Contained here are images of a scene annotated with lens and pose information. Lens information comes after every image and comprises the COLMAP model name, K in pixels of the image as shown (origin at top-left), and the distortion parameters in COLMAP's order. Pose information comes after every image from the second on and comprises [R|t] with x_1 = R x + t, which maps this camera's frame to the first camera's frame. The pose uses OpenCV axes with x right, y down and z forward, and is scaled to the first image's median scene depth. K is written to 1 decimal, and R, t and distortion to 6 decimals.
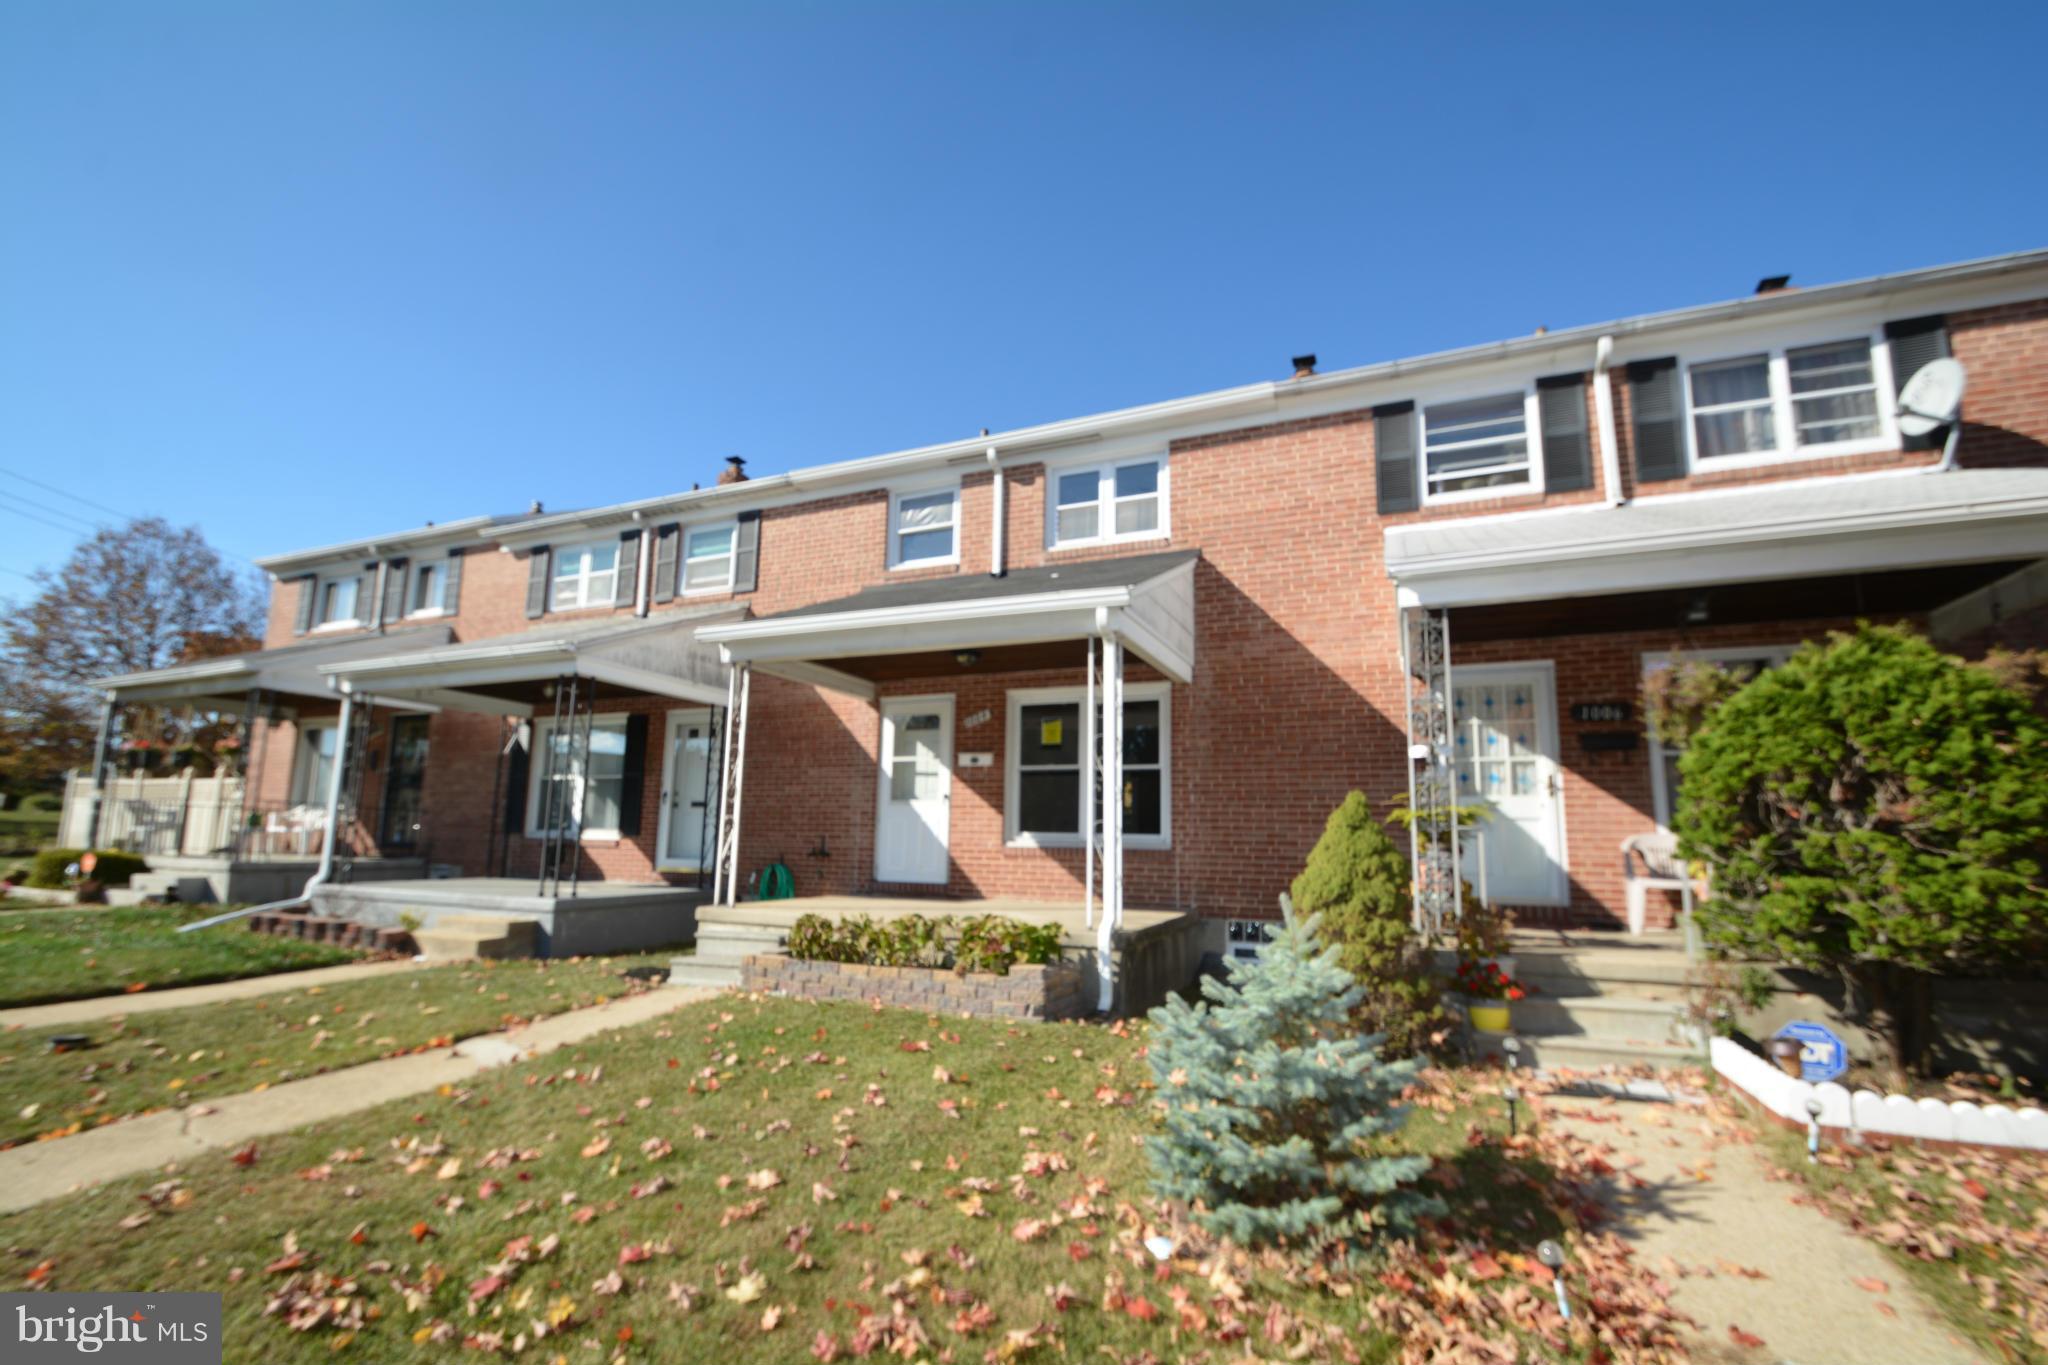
lens RADIAL K [[824.8, 0, 1028.3], [0, 824.8, 710.0], [0, 0, 1]] dist [-0.001092, -0.000359]
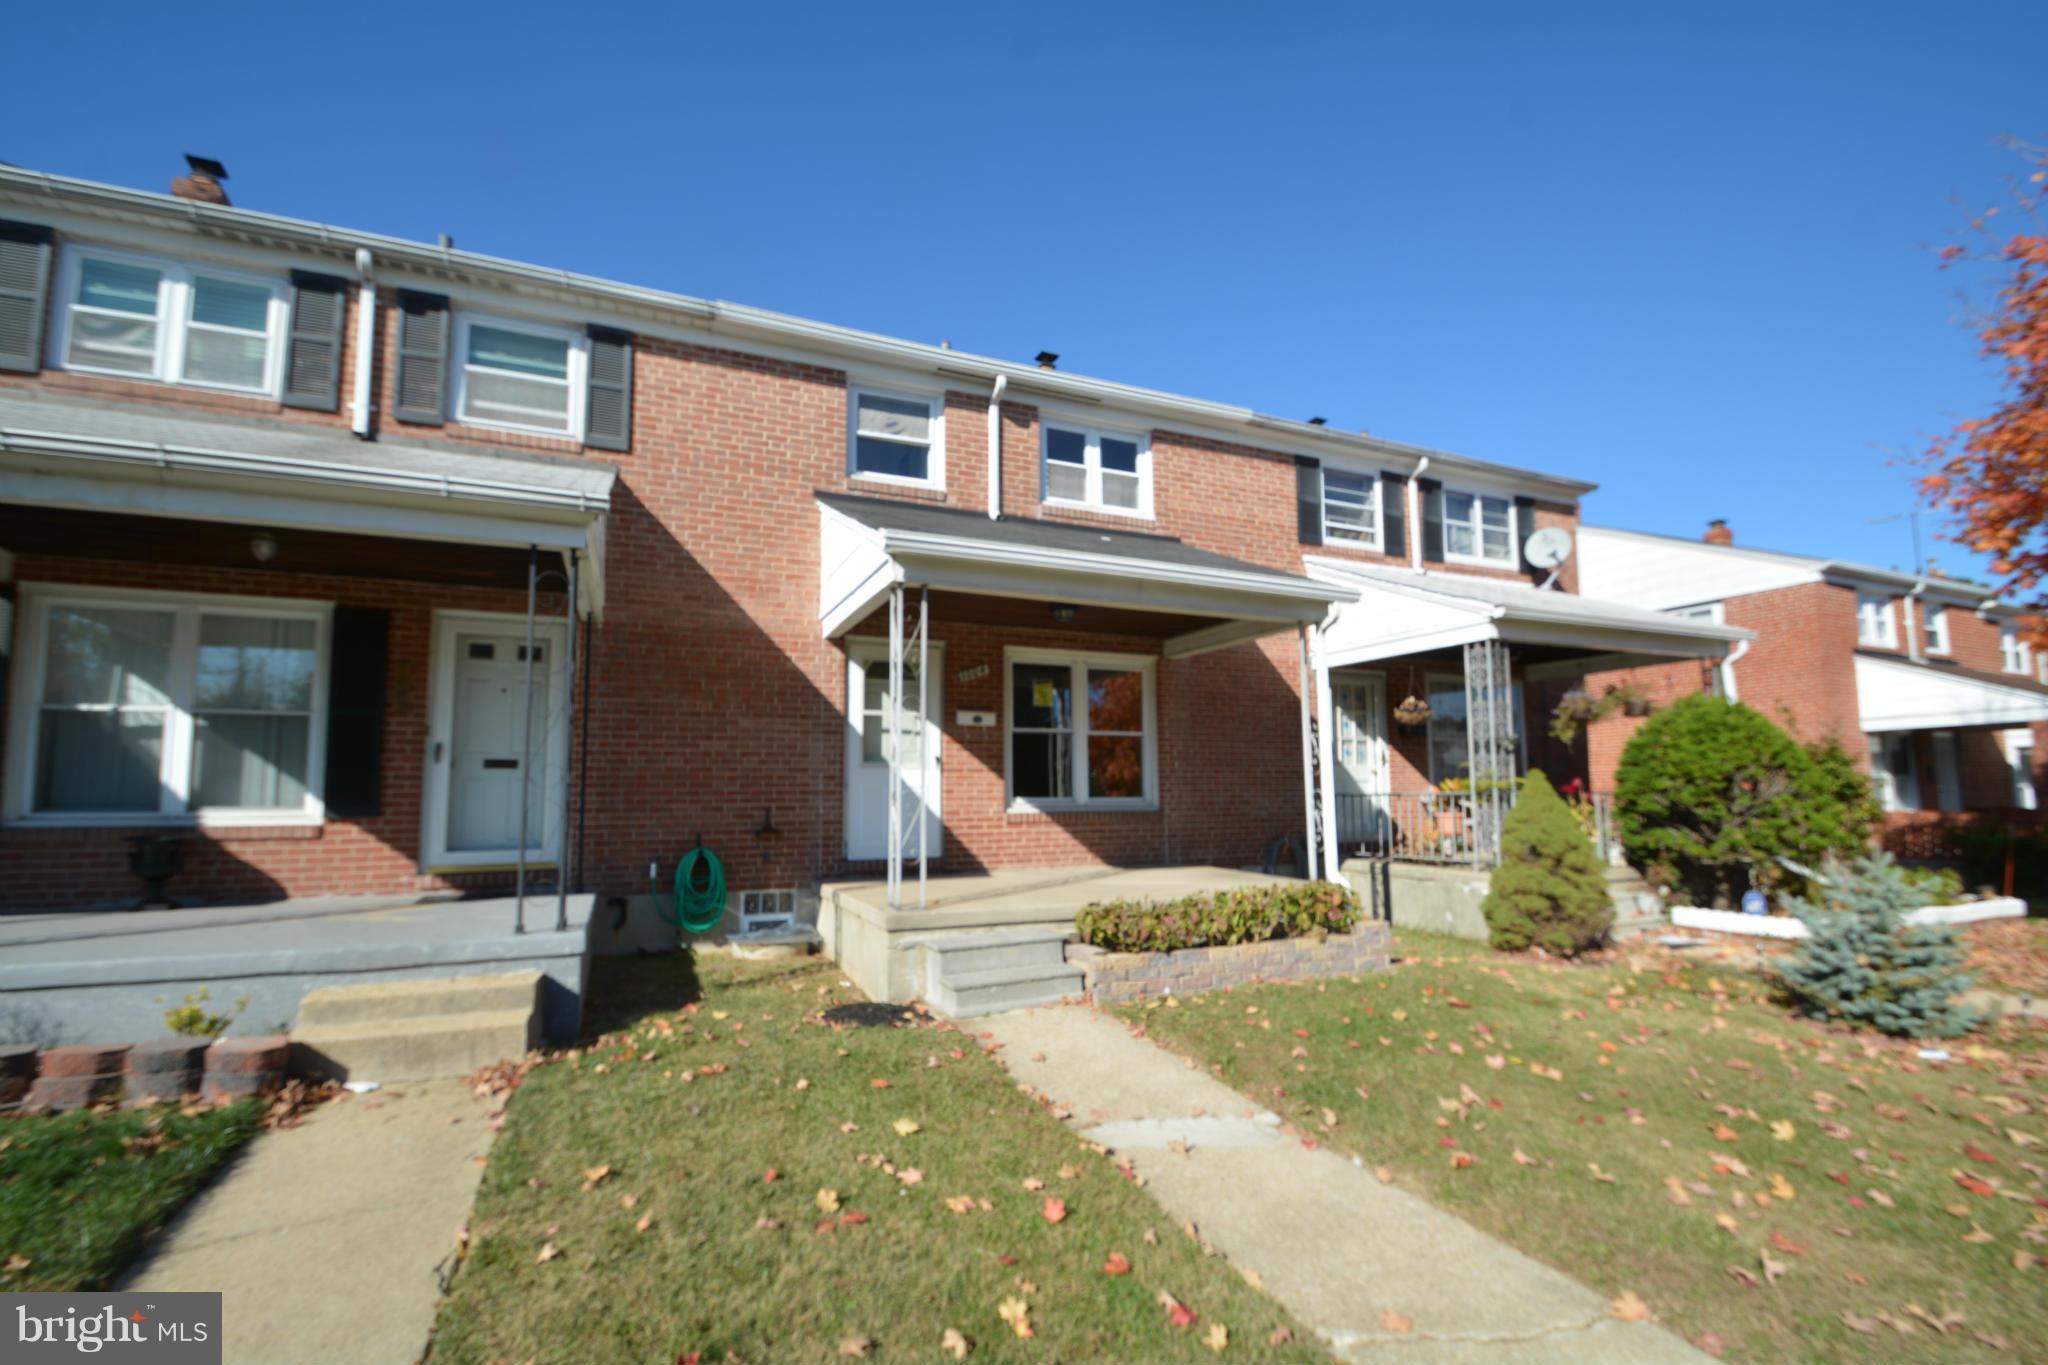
lens RADIAL K [[887.9, 0, 1017.1], [0, 887.9, 711.0], [0, 0, 1]] dist [0.002233, -0.005760]
pose [[0.699723, 0.052369, 0.712492, -0.716099], [-0.088321, 0.996000, 0.013532, 0.034195], [-0.708934, -0.072397, 0.701550, 0.283403]]
